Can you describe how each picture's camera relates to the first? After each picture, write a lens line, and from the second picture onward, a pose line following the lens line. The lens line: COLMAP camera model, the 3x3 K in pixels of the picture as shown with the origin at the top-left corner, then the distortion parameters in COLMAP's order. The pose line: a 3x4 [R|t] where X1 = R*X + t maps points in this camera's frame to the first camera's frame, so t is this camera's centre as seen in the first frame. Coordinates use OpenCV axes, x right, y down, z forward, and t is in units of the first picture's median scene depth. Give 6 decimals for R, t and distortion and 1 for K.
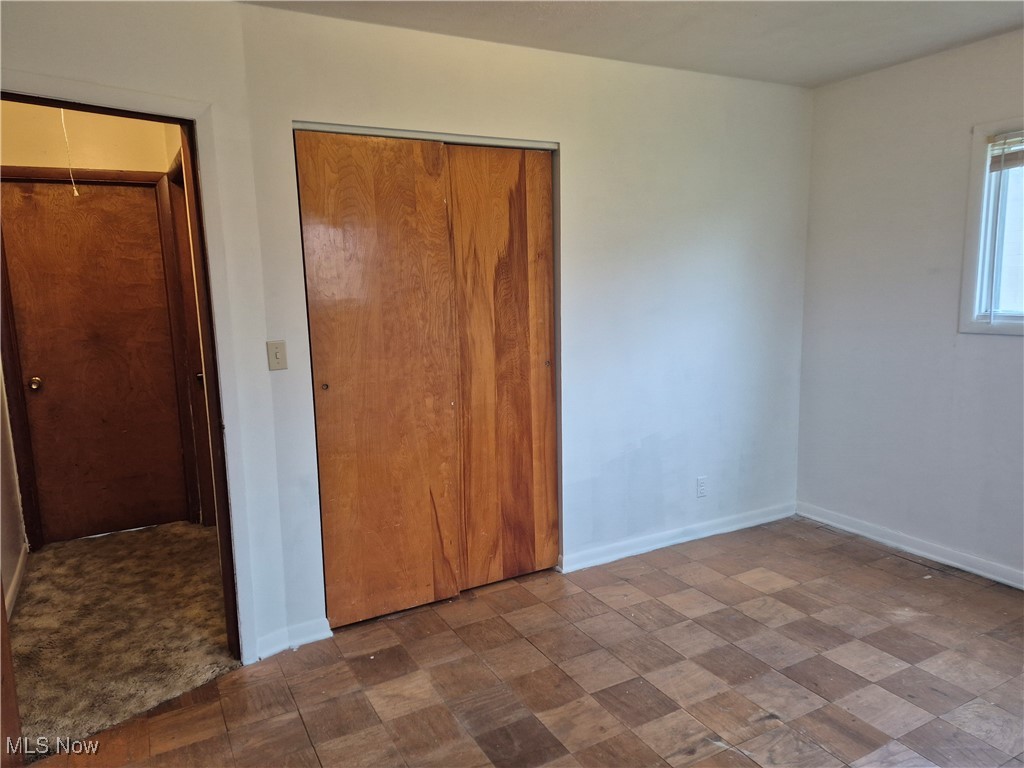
lens RADIAL K [[709.5, 0, 509.8], [0, 709.5, 386.4], [0, 0, 1]] dist [0.094470, -0.095513]
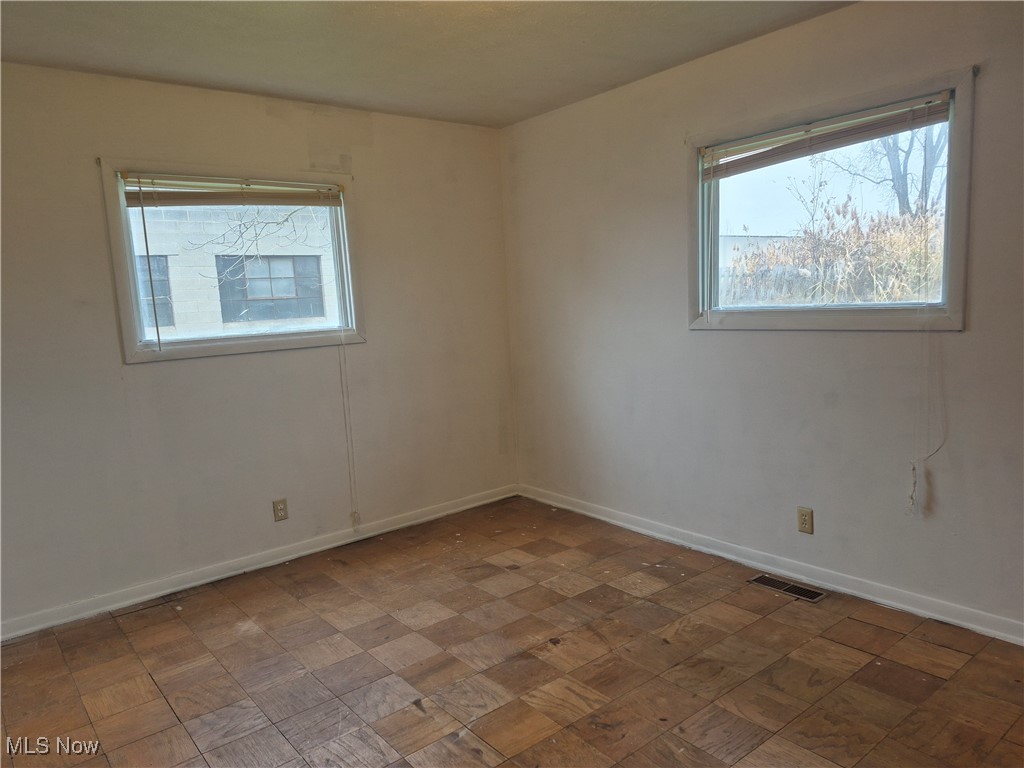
lens RADIAL K [[709.5, 0, 516.3], [0, 709.5, 384.0], [0, 0, 1]] dist [0.094470, -0.095513]
pose [[-0.182366, -0.088687, 0.979223, -0.464740], [0.207240, 0.970083, 0.126455, -0.064816], [-0.961142, 0.225995, -0.158531, 0.677013]]
